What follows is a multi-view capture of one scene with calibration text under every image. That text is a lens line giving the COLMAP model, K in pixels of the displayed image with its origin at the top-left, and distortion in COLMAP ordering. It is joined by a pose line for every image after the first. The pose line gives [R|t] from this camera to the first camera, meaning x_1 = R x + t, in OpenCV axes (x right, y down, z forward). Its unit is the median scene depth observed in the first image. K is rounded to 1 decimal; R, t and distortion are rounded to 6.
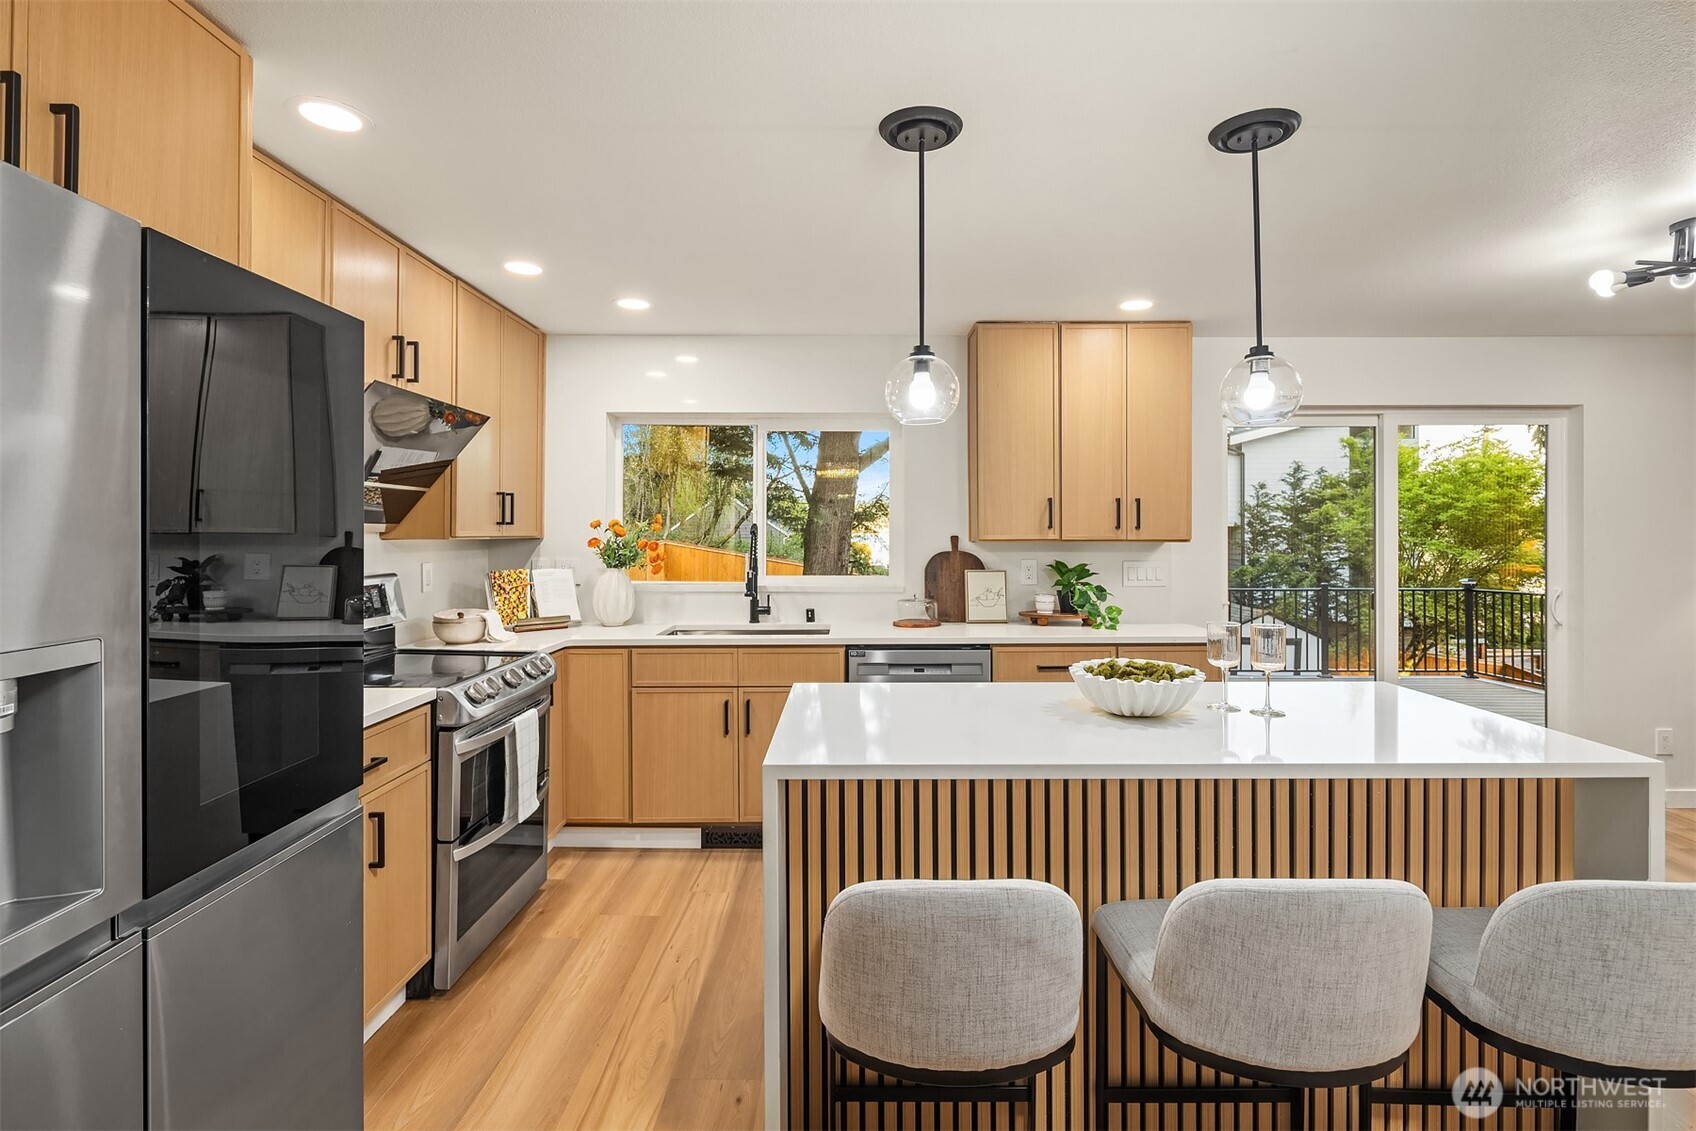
lens RADIAL K [[821.8, 0, 845.6], [0, 821.8, 532.5], [0, 0, 1]] dist [0.001802, -0.004836]
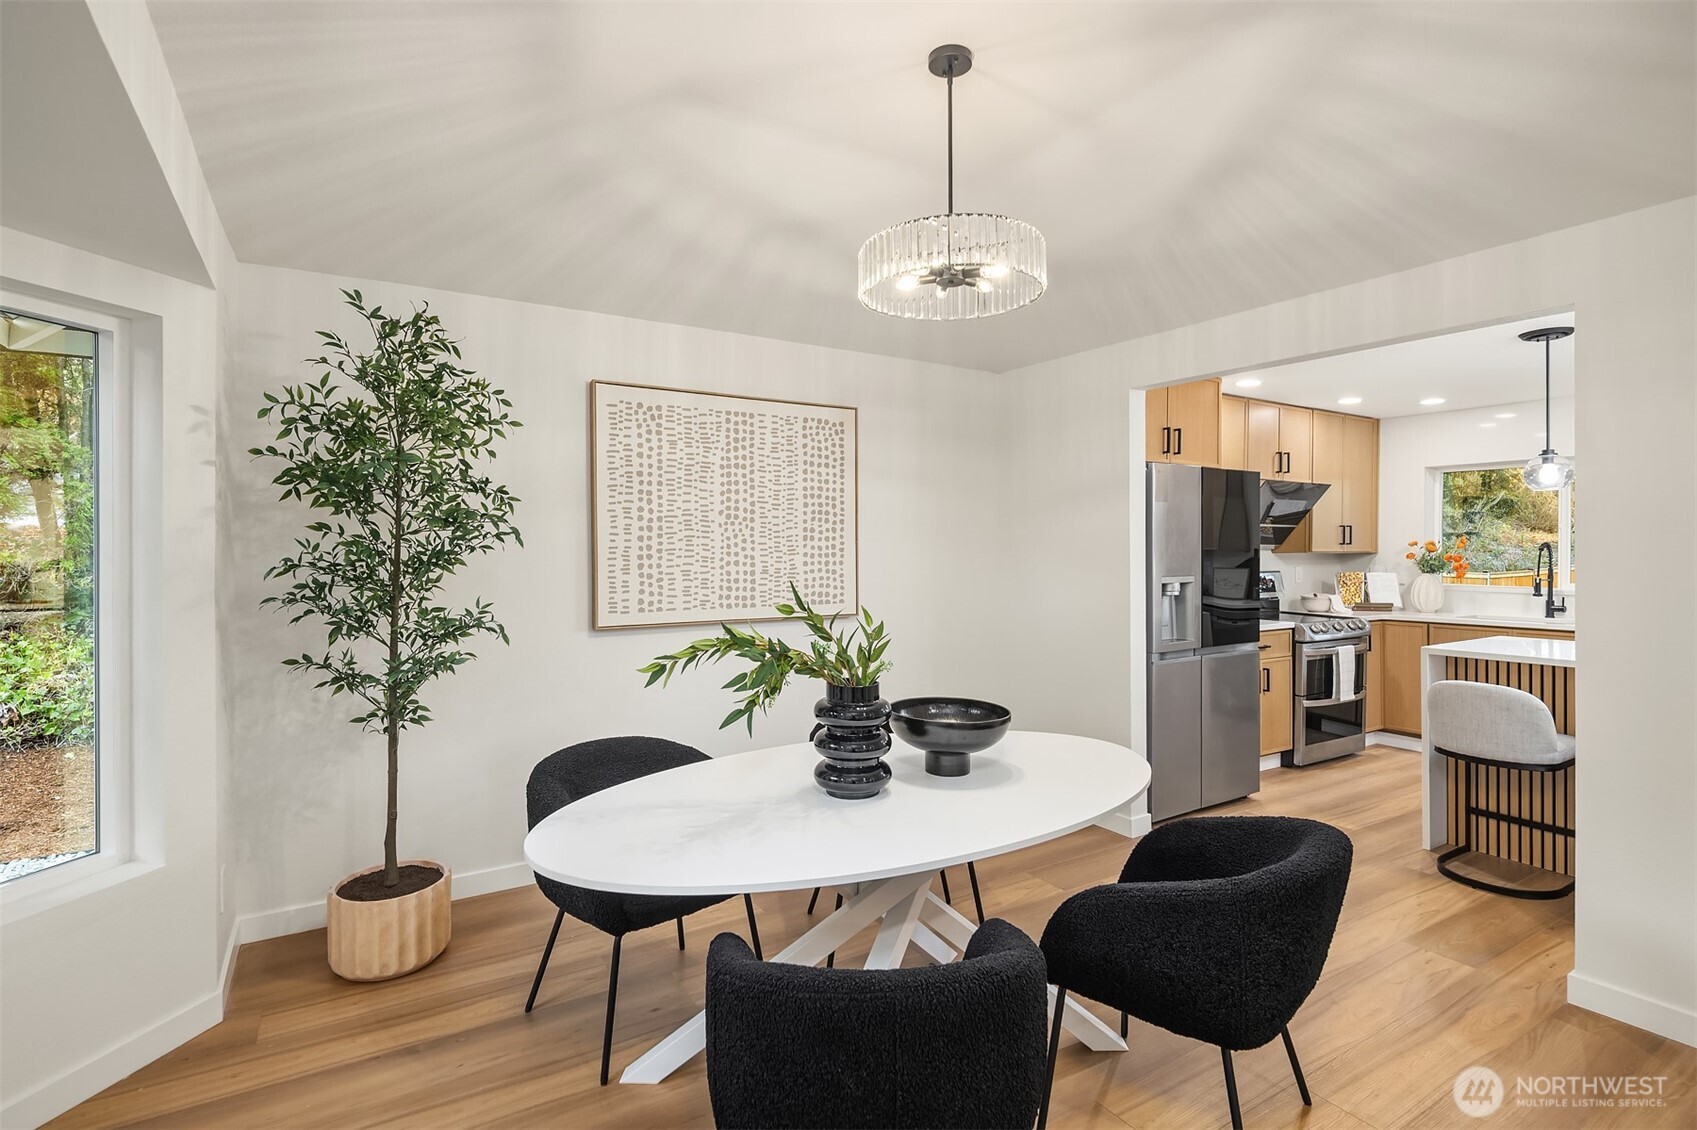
lens RADIAL K [[818.4, 0, 846.3], [0, 818.4, 549.5], [0, 0, 1]] dist [0.000006, -0.000356]
pose [[0.531592, 0.000384, -0.847001, 0.460280], [0.000265, 1.000000, 0.000620, -0.000875], [0.847001, -0.000554, 0.531592, -0.751277]]
